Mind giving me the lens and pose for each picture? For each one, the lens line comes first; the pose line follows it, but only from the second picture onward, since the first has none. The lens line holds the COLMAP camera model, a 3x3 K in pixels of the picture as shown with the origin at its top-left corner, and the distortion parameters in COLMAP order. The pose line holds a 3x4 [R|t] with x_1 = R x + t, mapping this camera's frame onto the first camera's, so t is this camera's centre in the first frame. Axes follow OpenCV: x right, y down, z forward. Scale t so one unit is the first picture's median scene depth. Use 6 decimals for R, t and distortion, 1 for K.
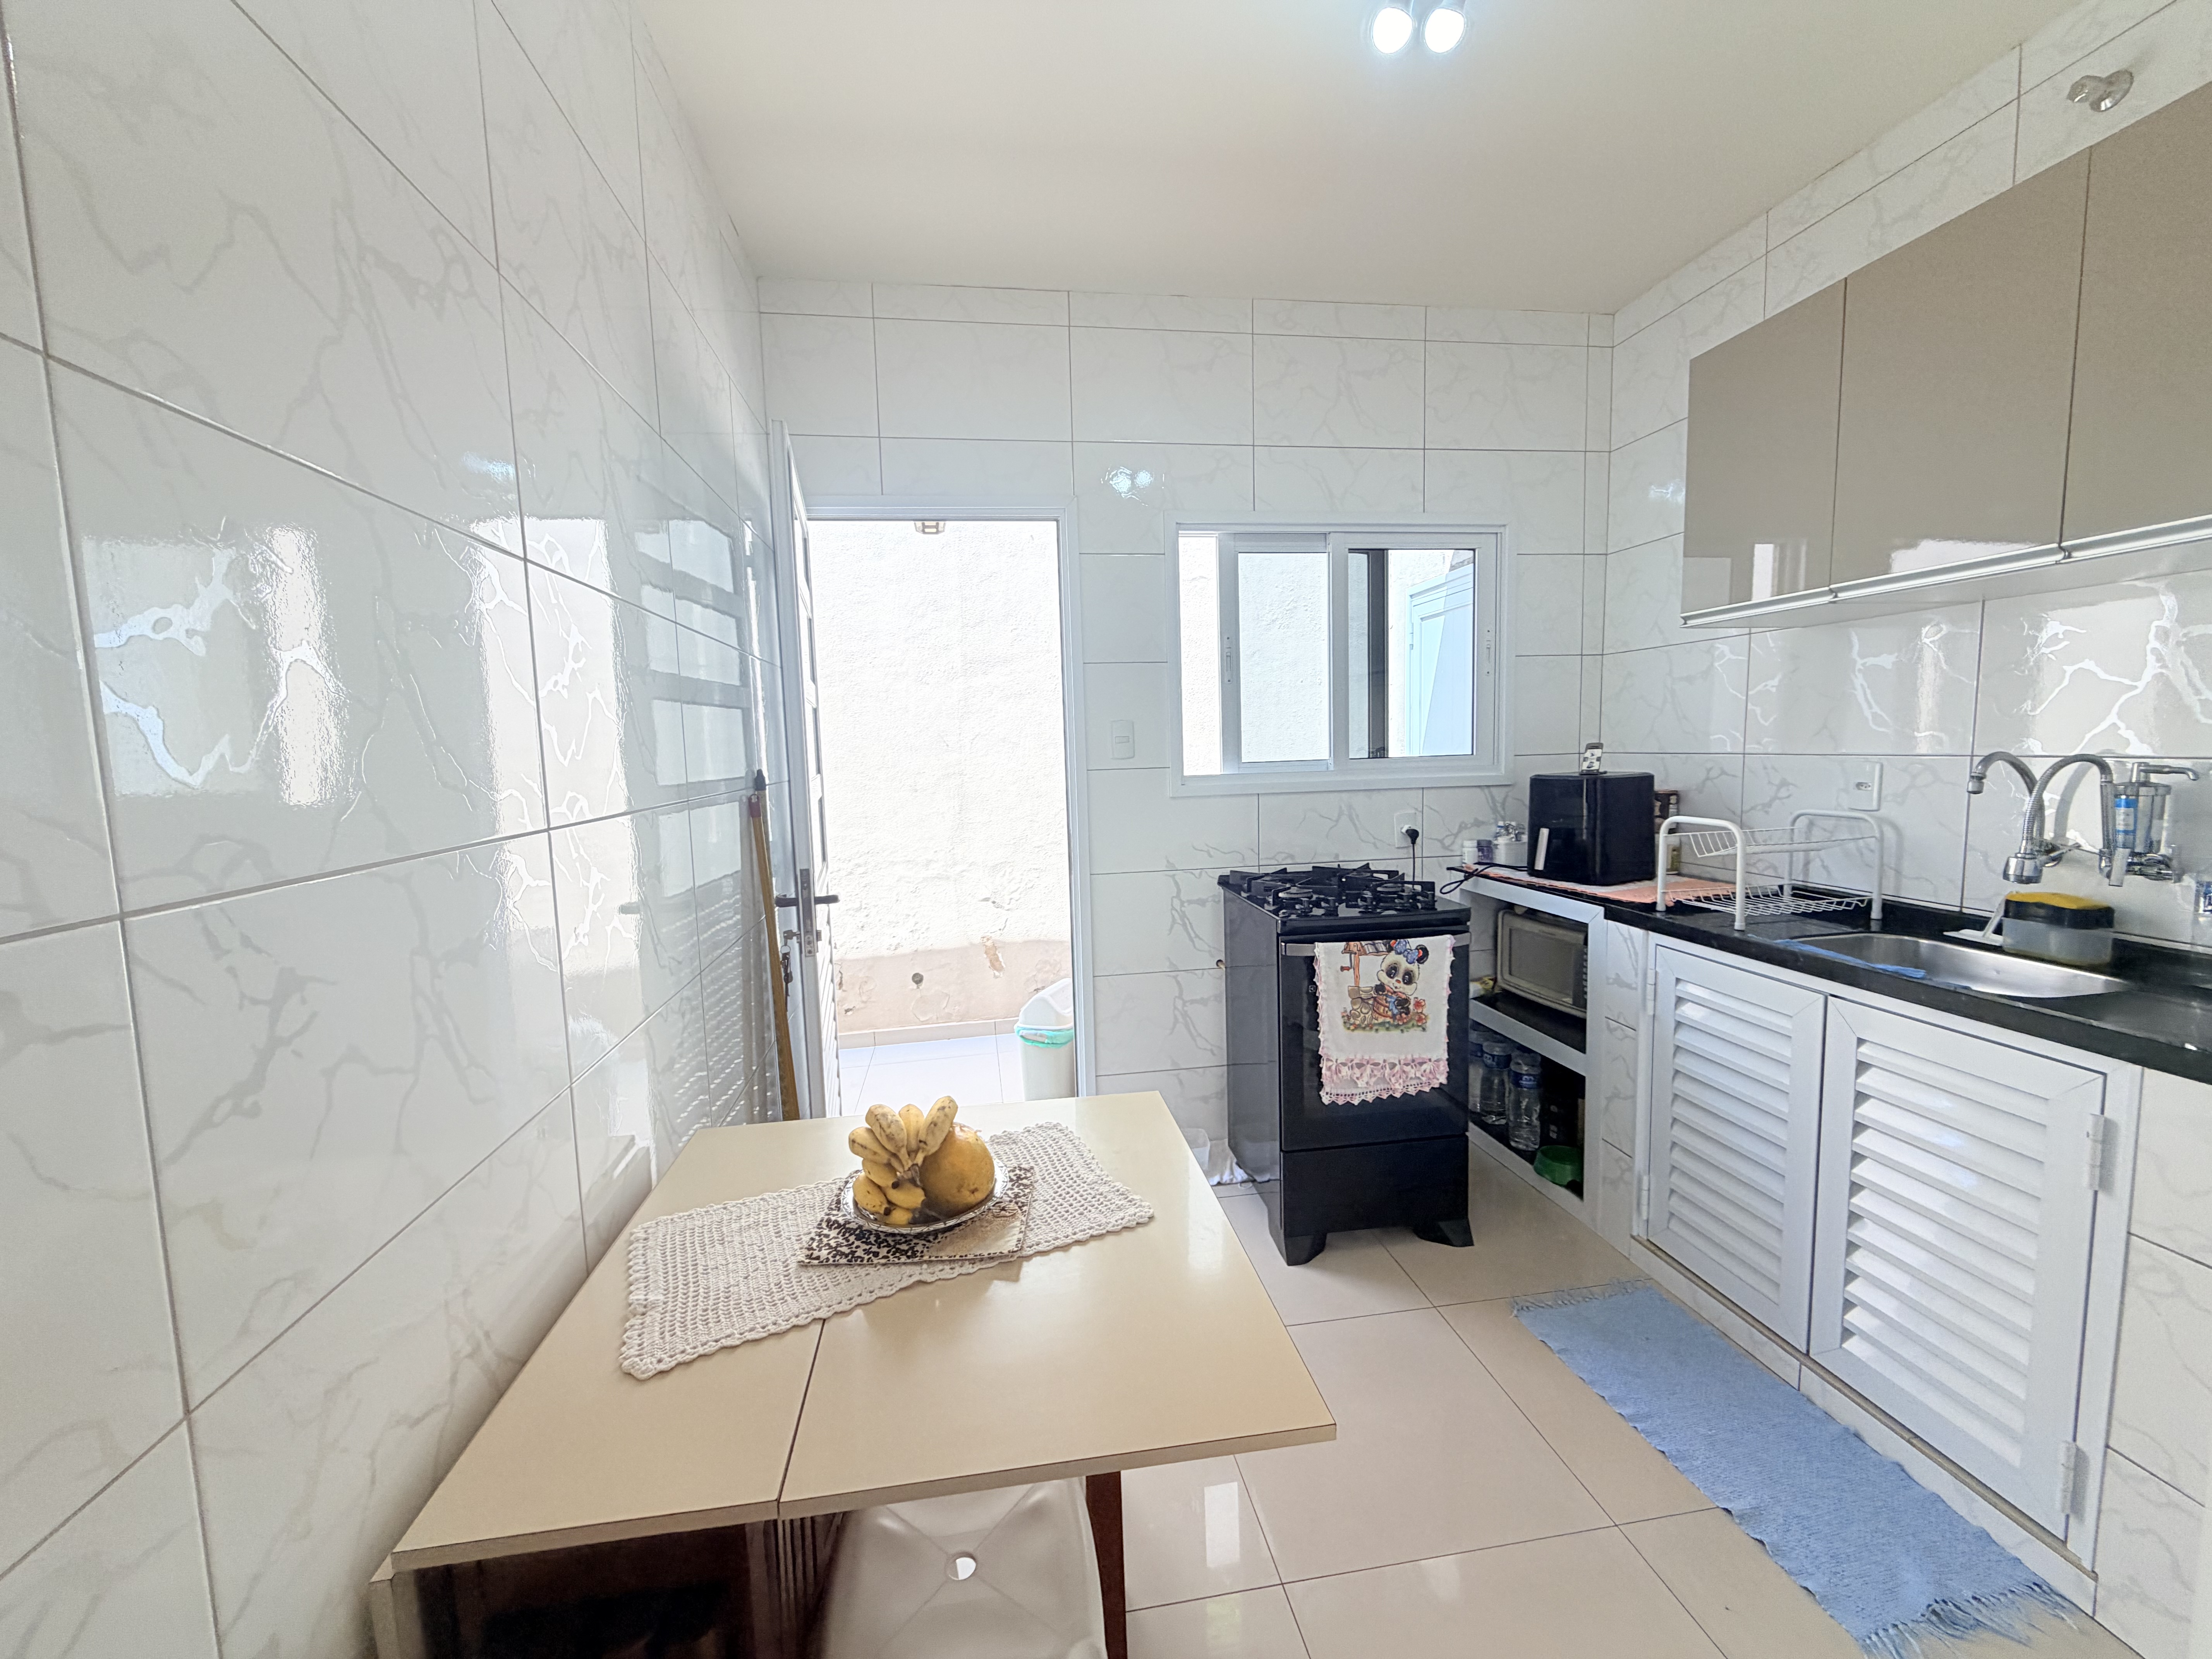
lens RADIAL K [[880.8, 0, 1100.4], [0, 880.8, 828.7], [0, 0, 1]] dist [0.000329, -0.000021]
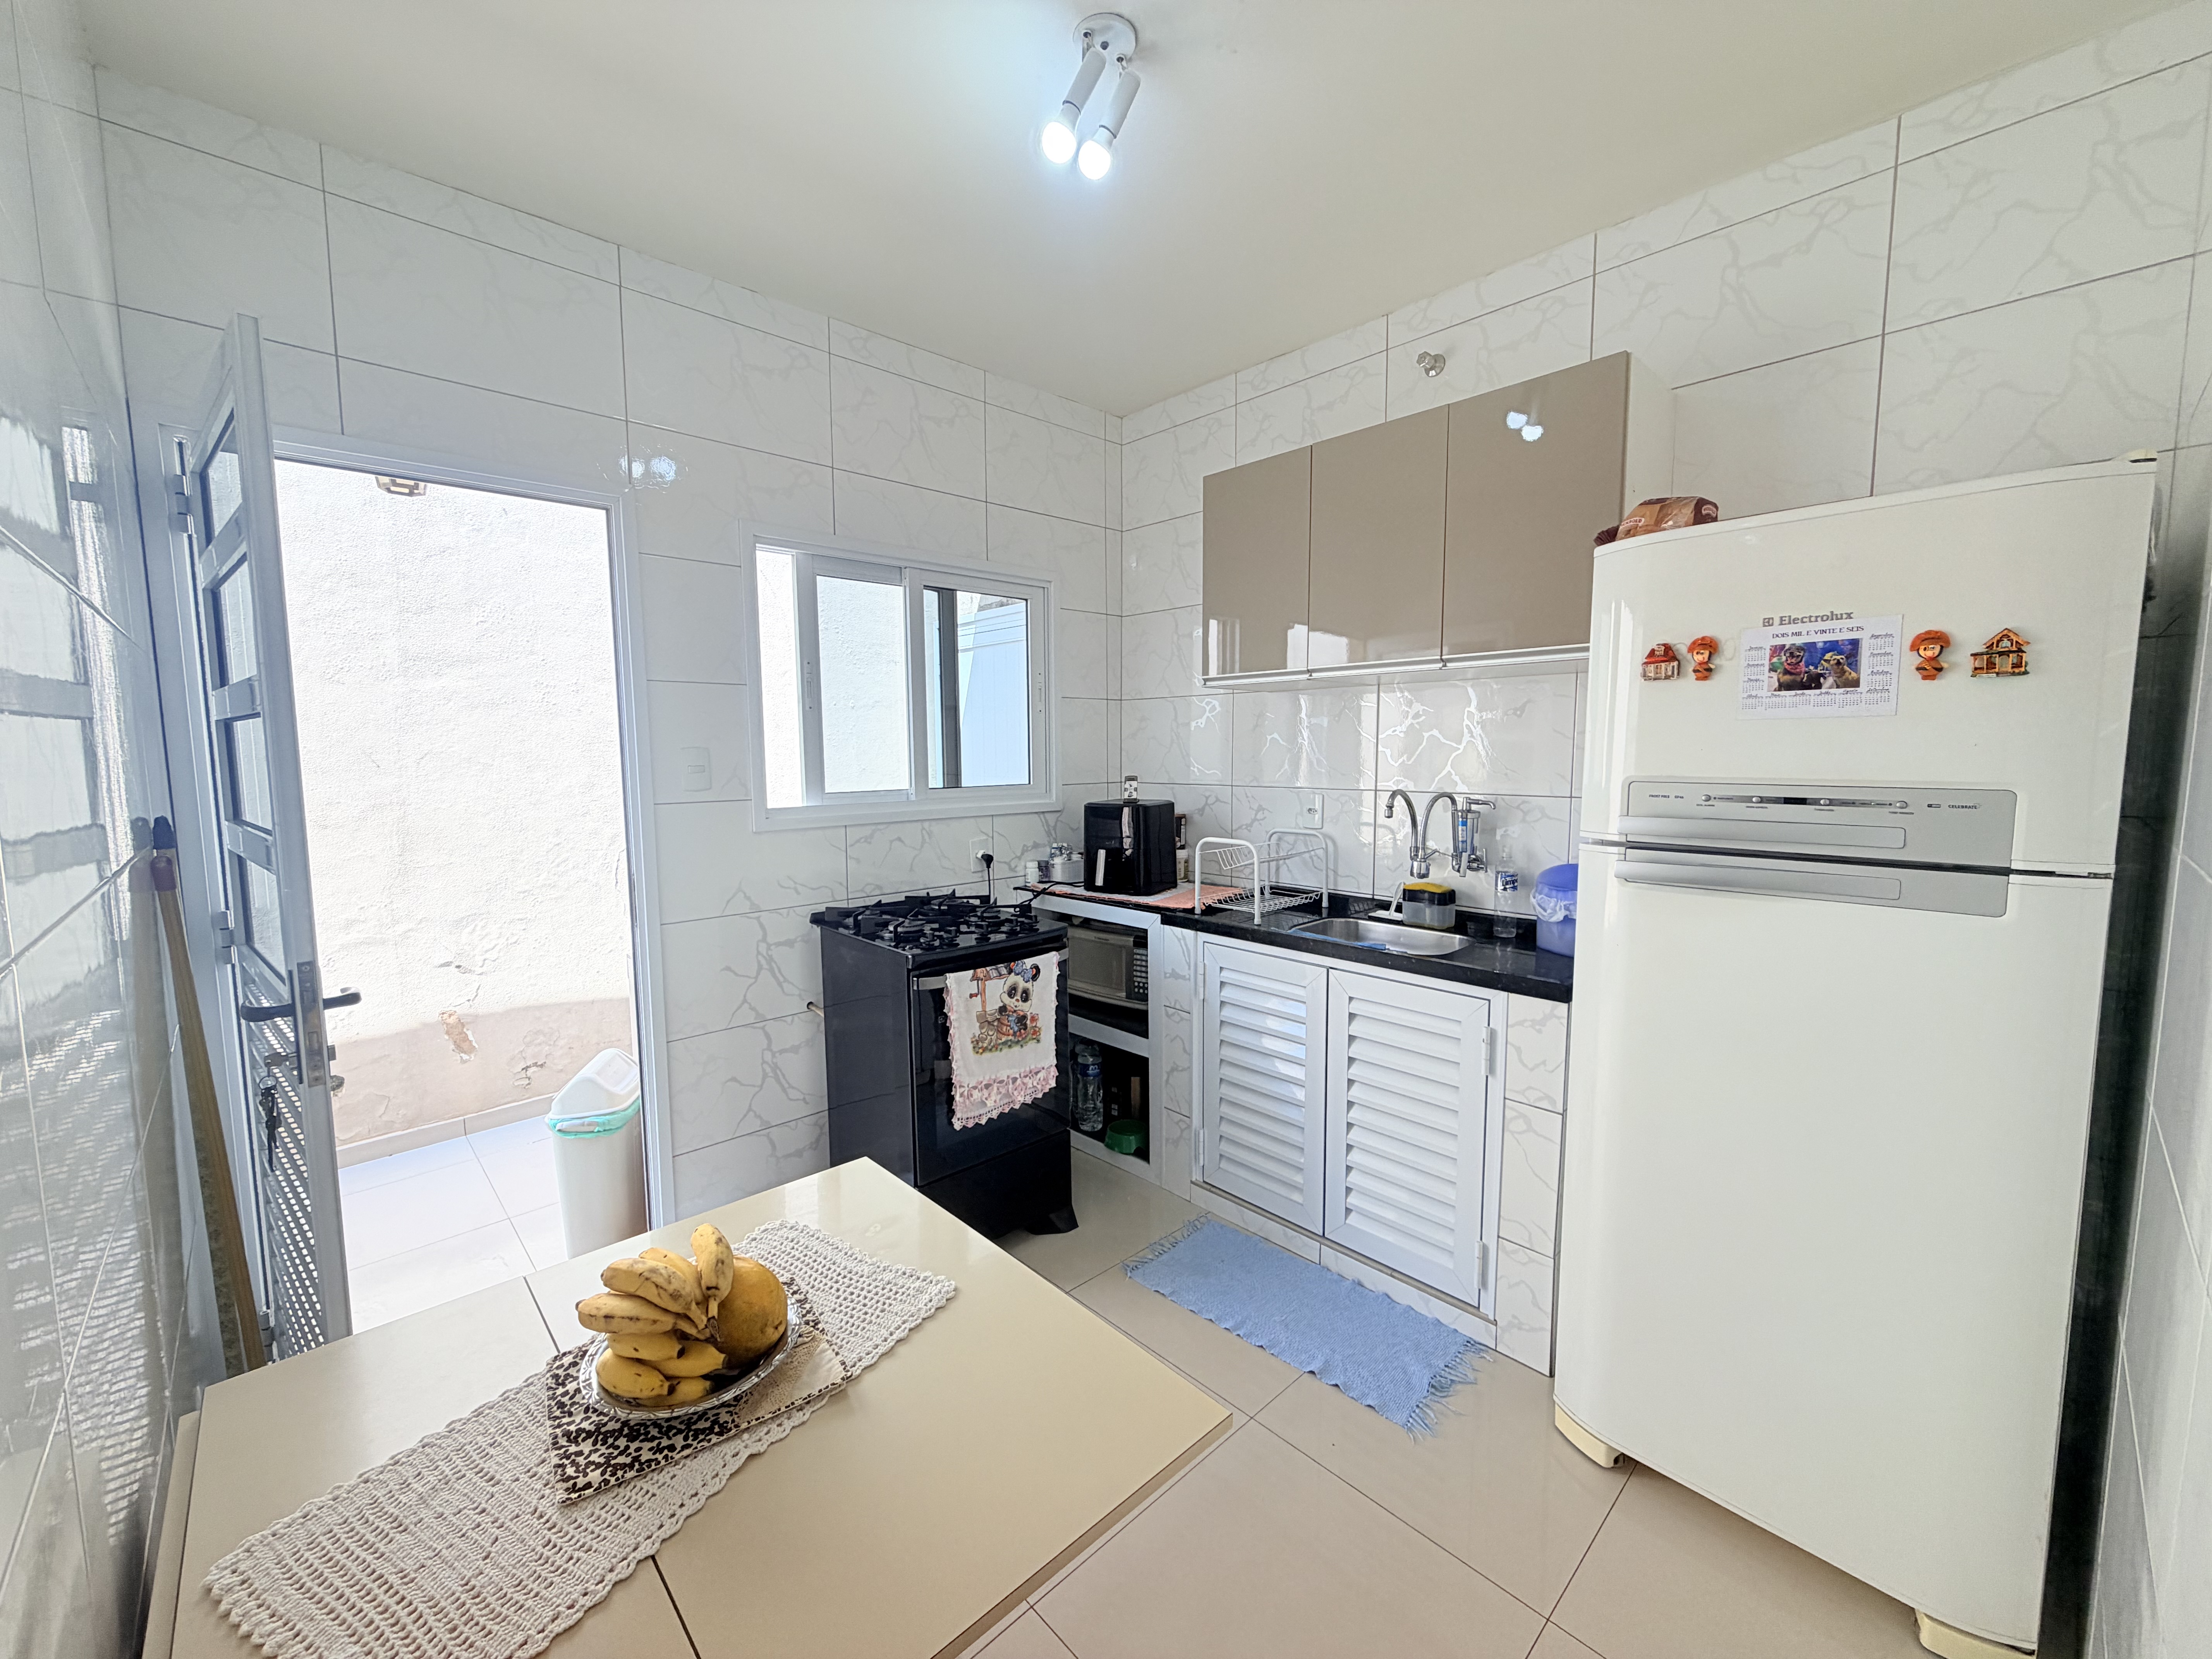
lens RADIAL K [[880.8, 0, 1098.6], [0, 880.8, 829.5], [0, 0, 1]] dist [0.000329, -0.000021]
pose [[0.823096, -0.030817, 0.567065, -0.182462], [0.039075, 0.999233, -0.002415, -0.028176], [-0.566556, 0.024145, 0.823670, 0.055807]]
